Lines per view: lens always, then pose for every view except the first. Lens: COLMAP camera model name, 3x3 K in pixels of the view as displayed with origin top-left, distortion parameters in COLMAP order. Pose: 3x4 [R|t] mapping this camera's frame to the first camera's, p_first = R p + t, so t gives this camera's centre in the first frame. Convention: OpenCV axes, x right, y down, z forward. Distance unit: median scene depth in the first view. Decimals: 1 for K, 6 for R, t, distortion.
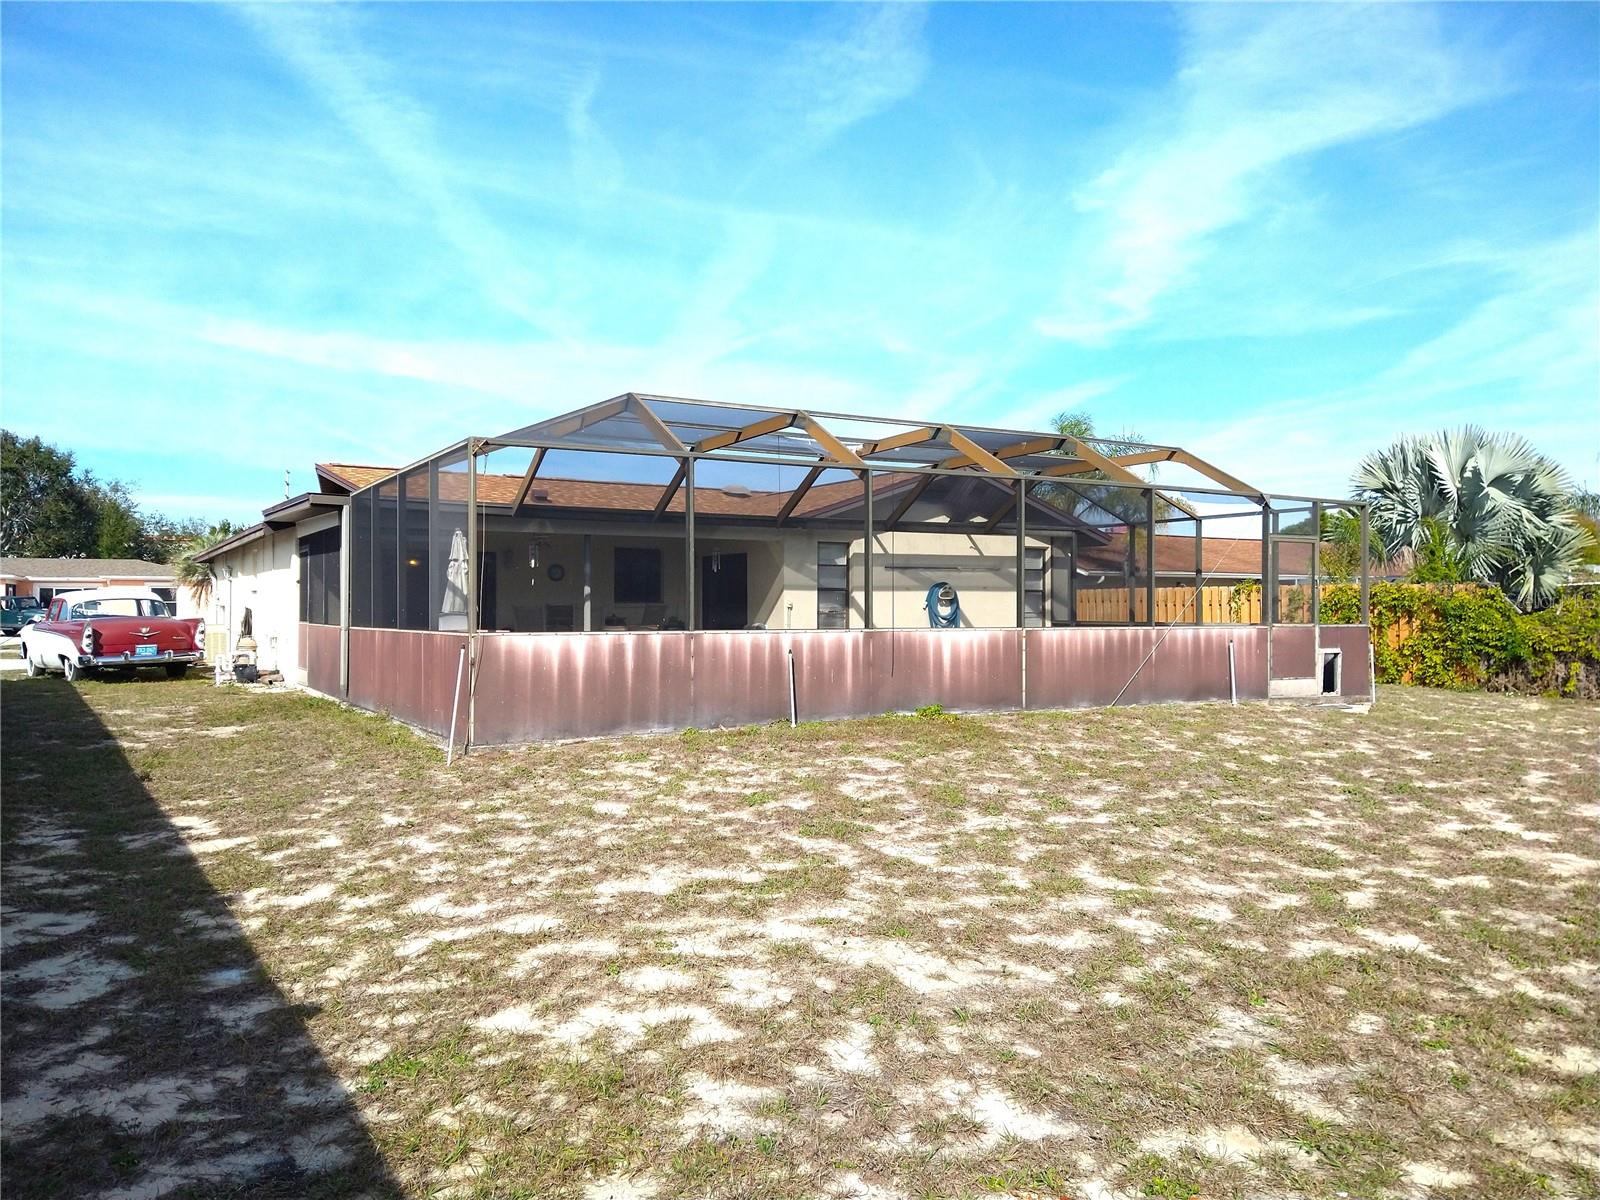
lens RADIAL K [[1175.7, 0, 794.2], [0, 1175.7, 603.3], [0, 0, 1]] dist [0.101894, -0.130978]
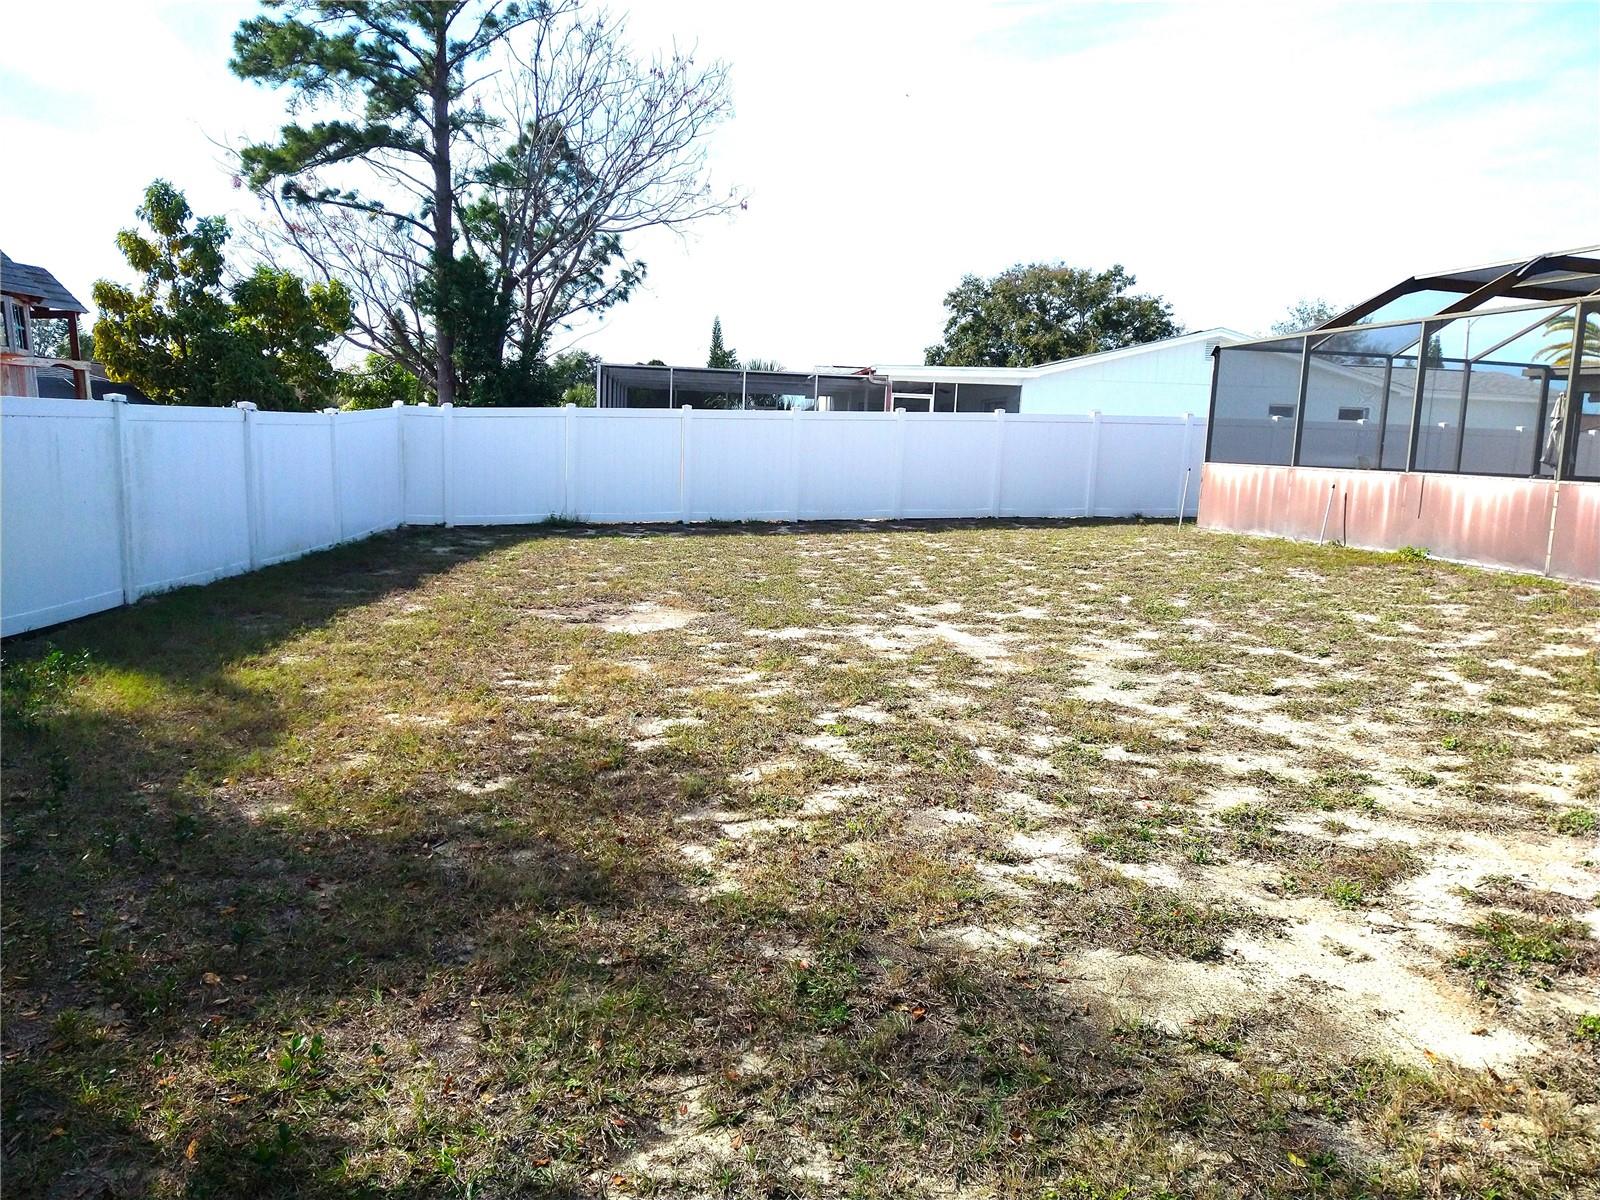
lens RADIAL K [[1175.7, 0, 794.2], [0, 1175.7, 603.3], [0, 0, 1]] dist [0.101894, -0.130978]
pose [[-0.295617, 0.120450, -0.947683, 1.467544], [-0.035998, 0.989910, 0.137047, 0.011809], [0.954628, 0.074628, -0.288298, 0.896698]]
